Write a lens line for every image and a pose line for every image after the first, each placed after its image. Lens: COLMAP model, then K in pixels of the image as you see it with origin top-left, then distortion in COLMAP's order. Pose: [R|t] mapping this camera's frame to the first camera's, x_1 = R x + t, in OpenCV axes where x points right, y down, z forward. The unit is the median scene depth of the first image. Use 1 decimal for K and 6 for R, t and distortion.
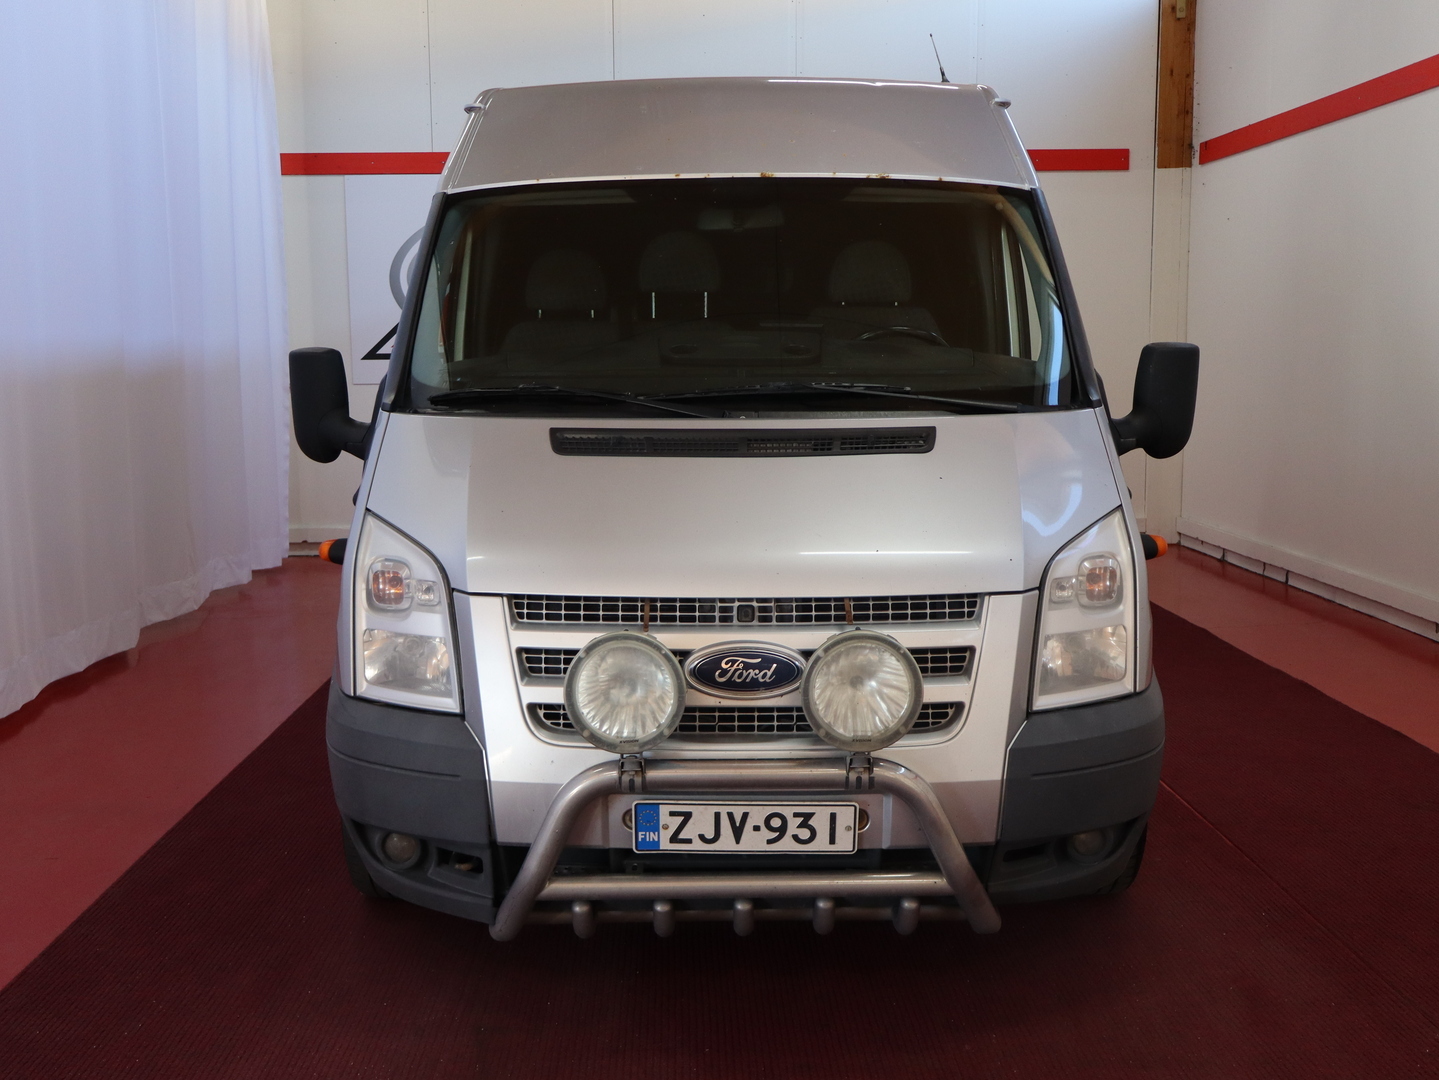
lens RADIAL K [[1303.5, 0, 719.5], [0, 1303.5, 540.0], [0, 0, 1]] dist [0.006480, 0.004998]
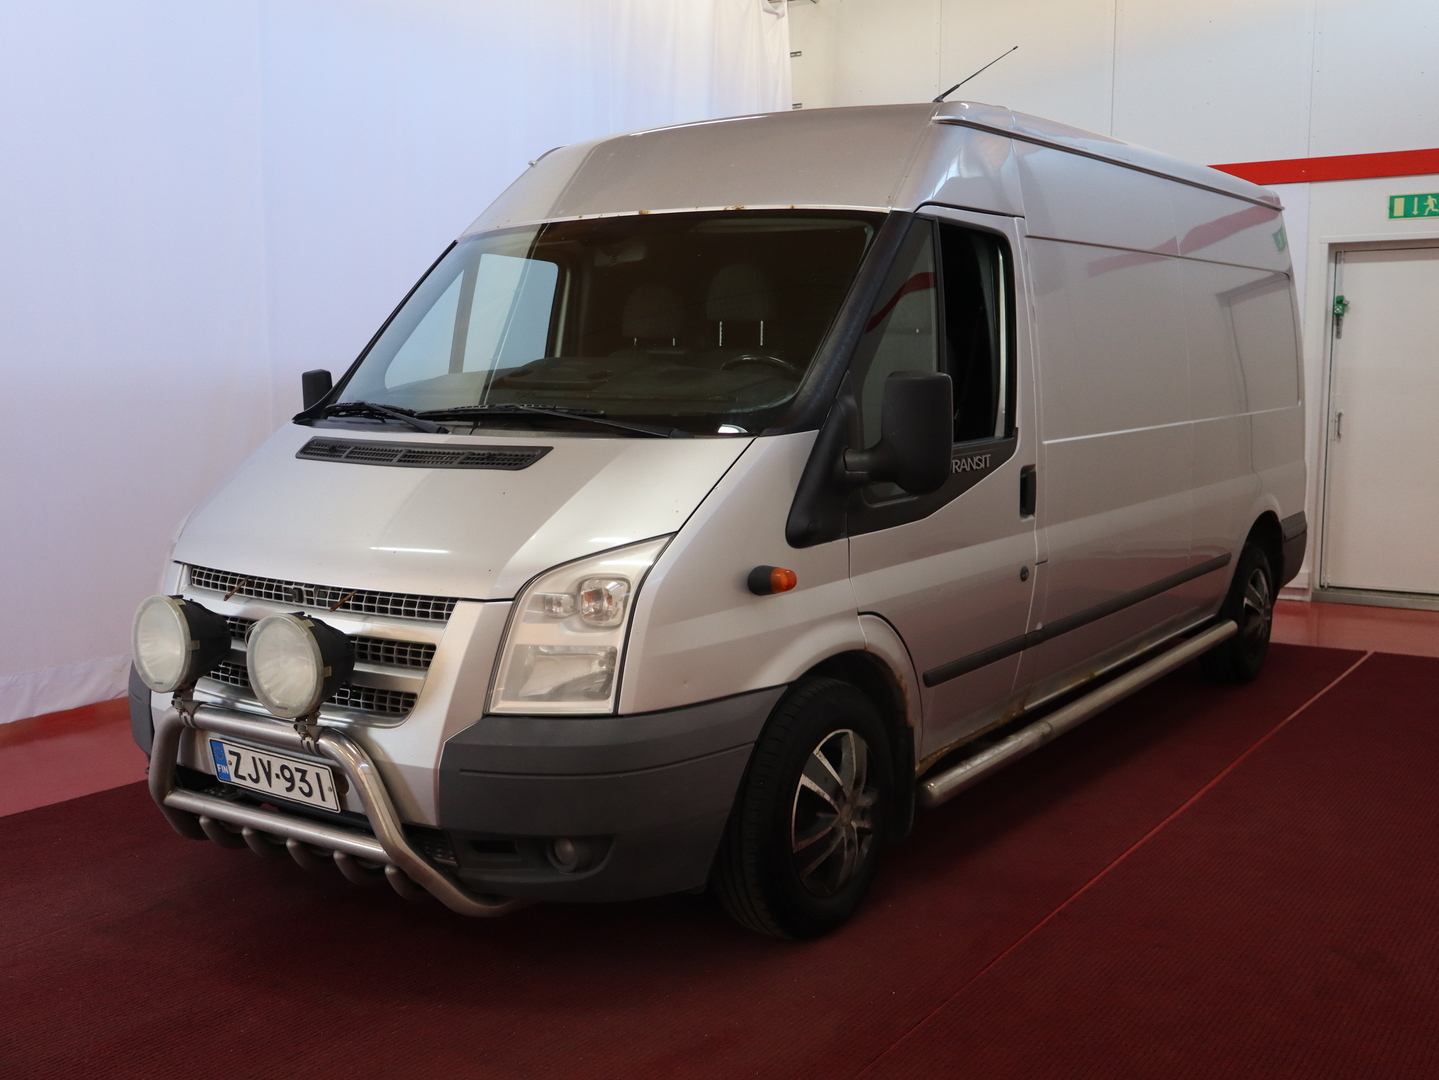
lens RADIAL K [[1303.5, 0, 719.5], [0, 1303.5, 540.0], [0, 0, 1]] dist [0.006480, 0.004998]
pose [[0.857601, 0.074836, -0.508842, 0.947298], [-0.084747, 0.996396, 0.003708, -0.030408], [0.507285, 0.039942, 0.860852, 0.173210]]
